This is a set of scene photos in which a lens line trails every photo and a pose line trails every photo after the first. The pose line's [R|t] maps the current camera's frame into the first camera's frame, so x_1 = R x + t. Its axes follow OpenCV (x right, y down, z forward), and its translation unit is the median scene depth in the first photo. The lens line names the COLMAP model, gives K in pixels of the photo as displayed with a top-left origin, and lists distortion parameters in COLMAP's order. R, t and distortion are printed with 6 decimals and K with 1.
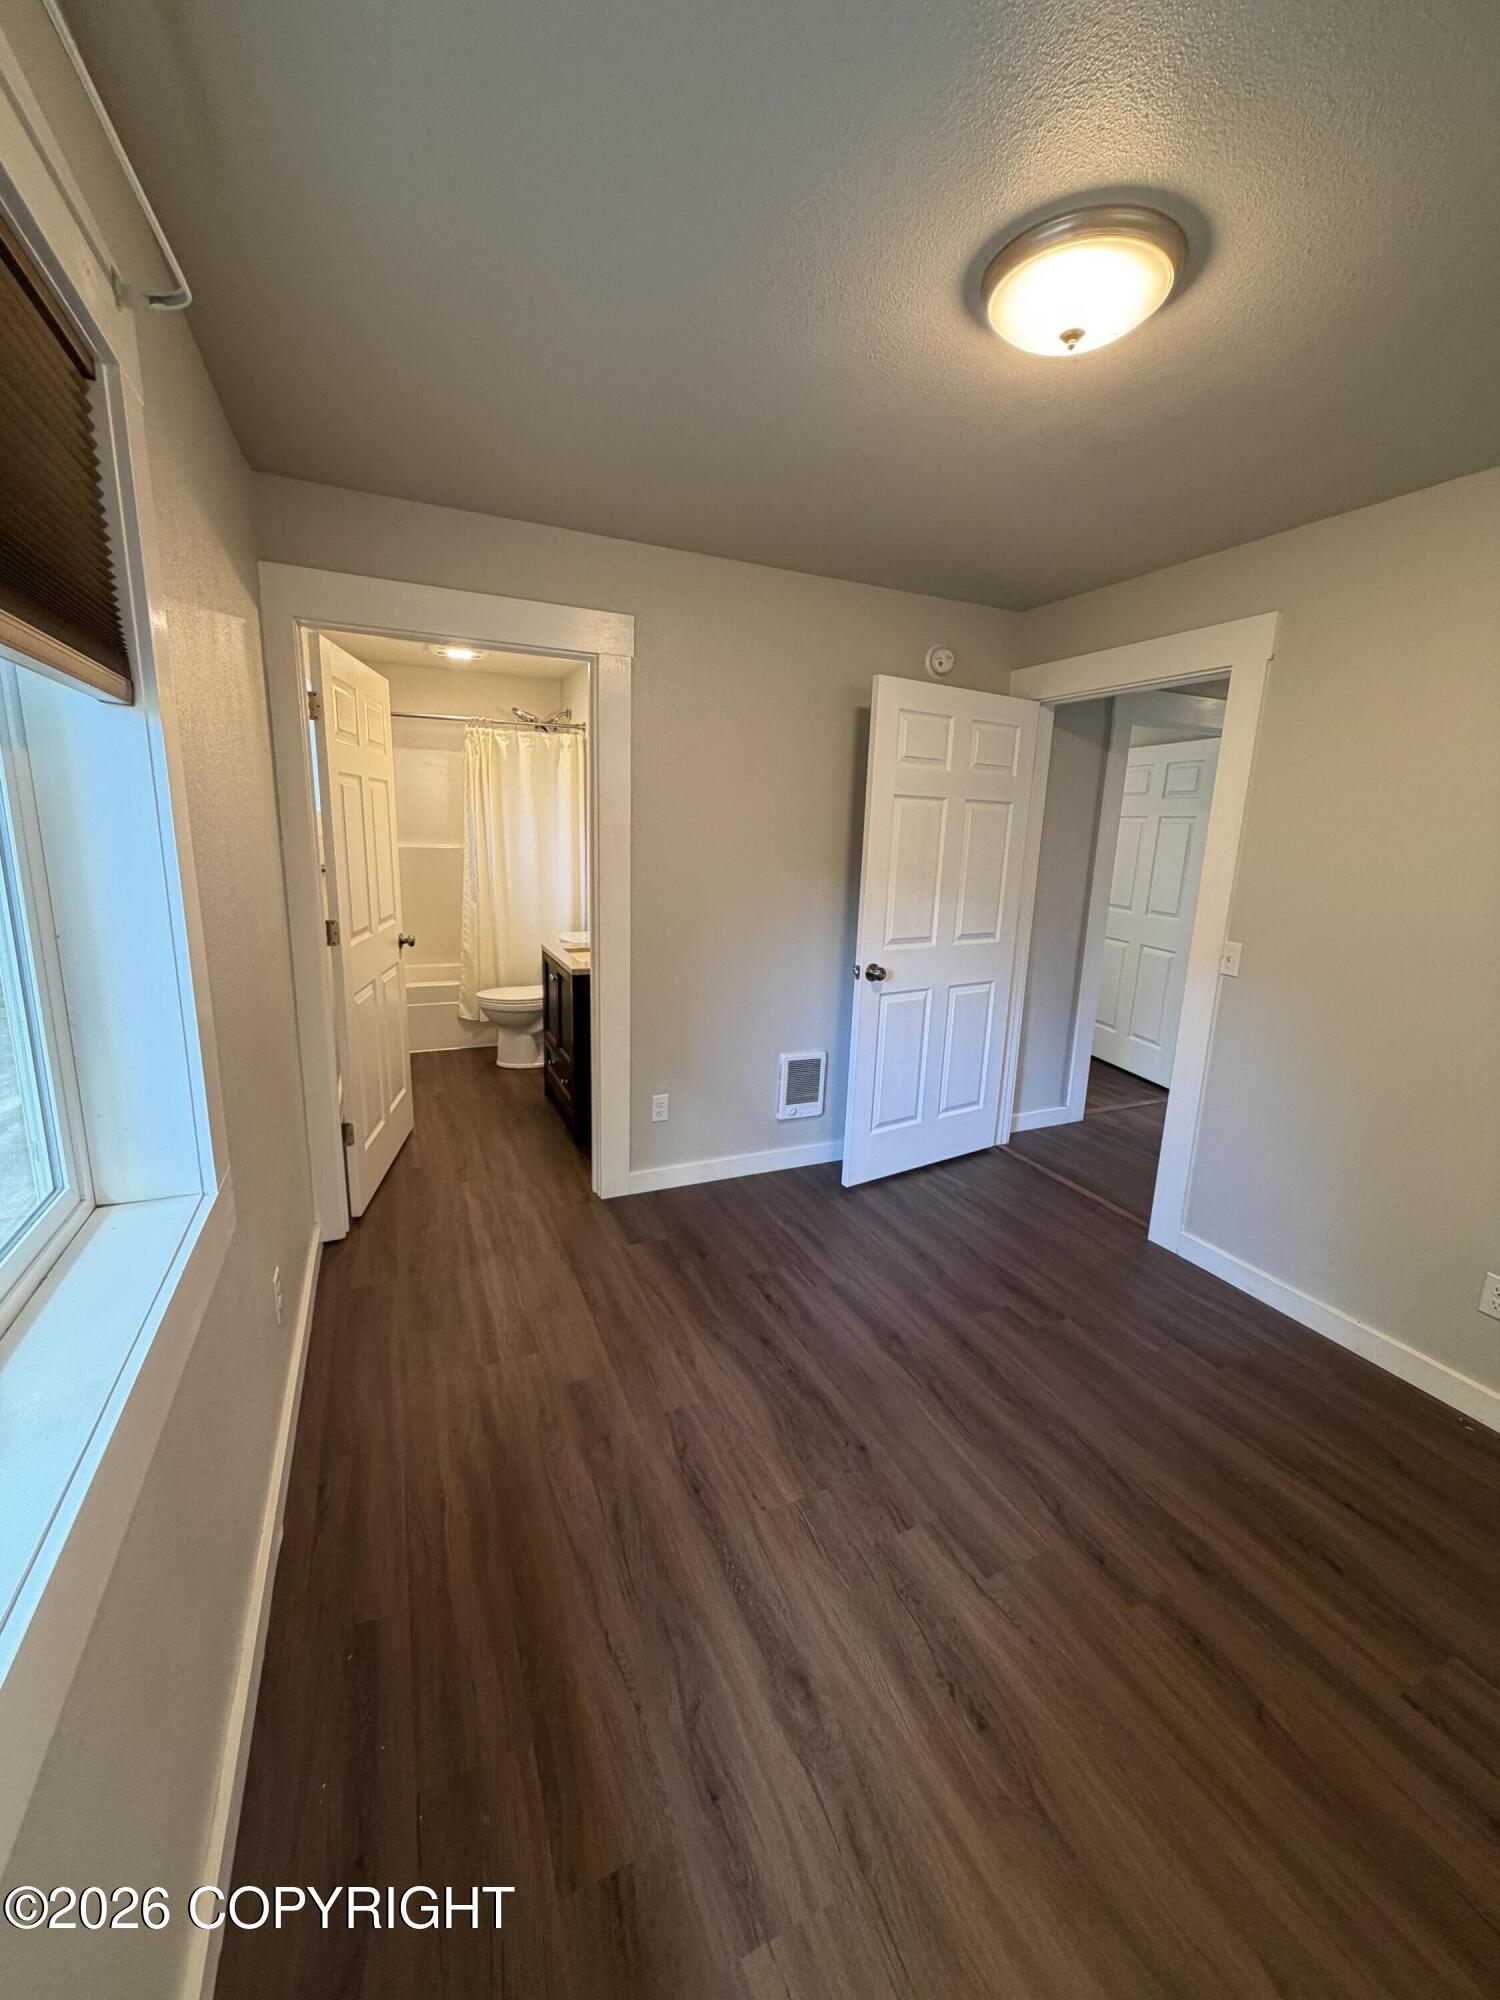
lens RADIAL K [[792.5, 0, 743.3], [0, 792.5, 995.1], [0, 0, 1]] dist [0.003531, 0.000005]
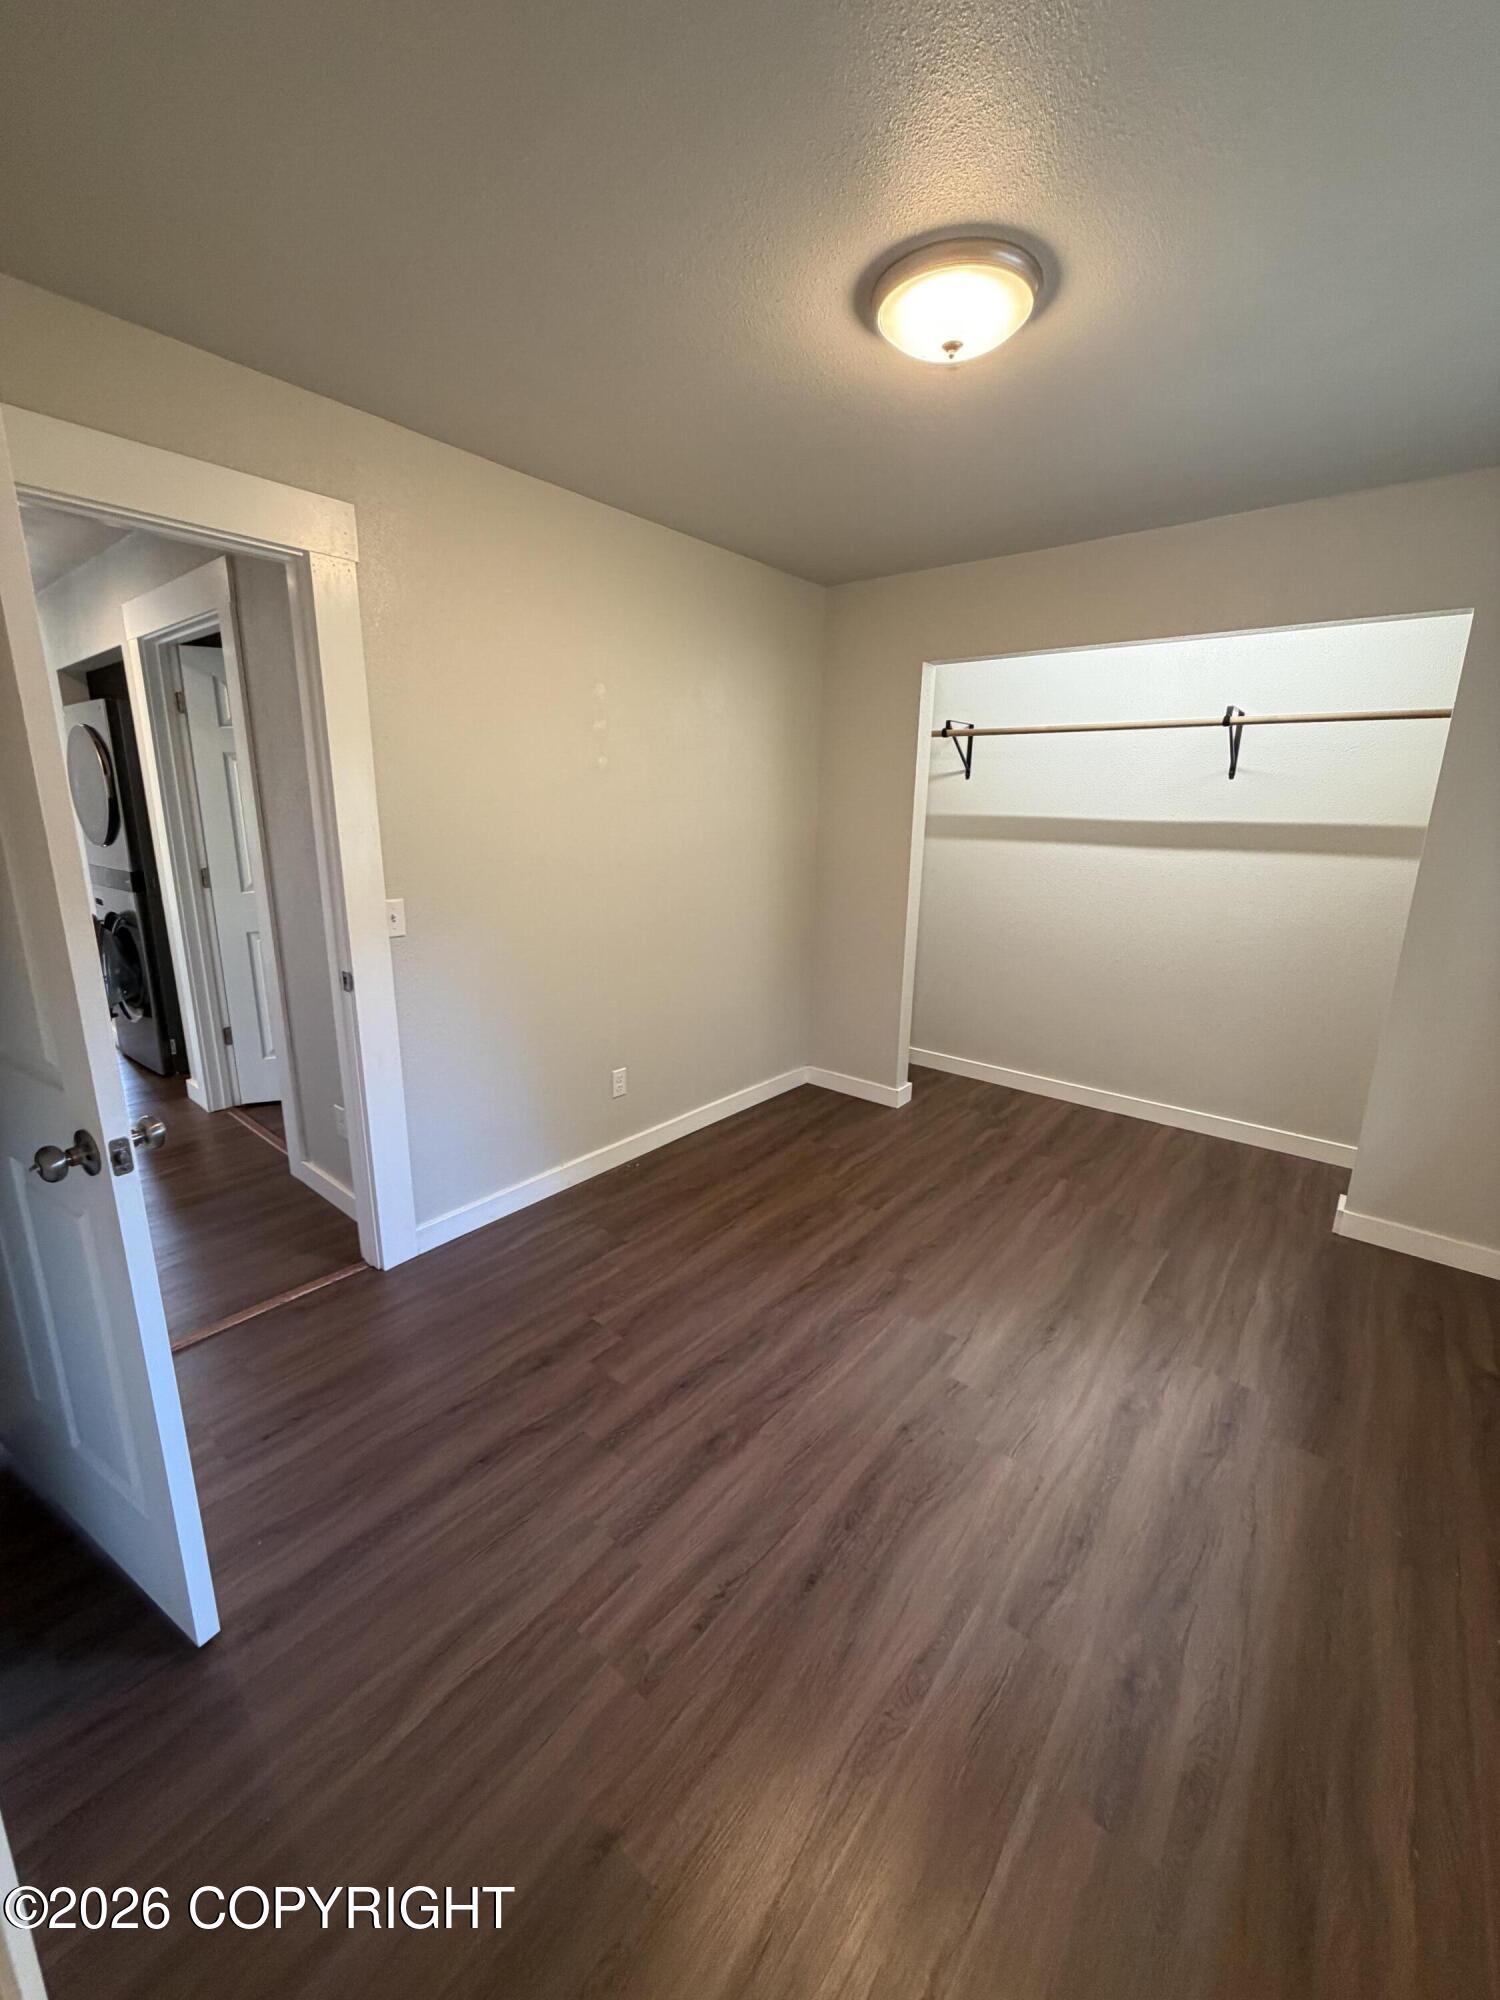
lens RADIAL K [[792.5, 0, 760.7], [0, 792.5, 993.4], [0, 0, 1]] dist [0.003531, 0.000005]
pose [[-0.457807, -0.252458, 0.852454, -0.530054], [0.153745, 0.921908, 0.355595, -0.338655], [-0.875657, 0.293855, -0.383242, 1.559759]]
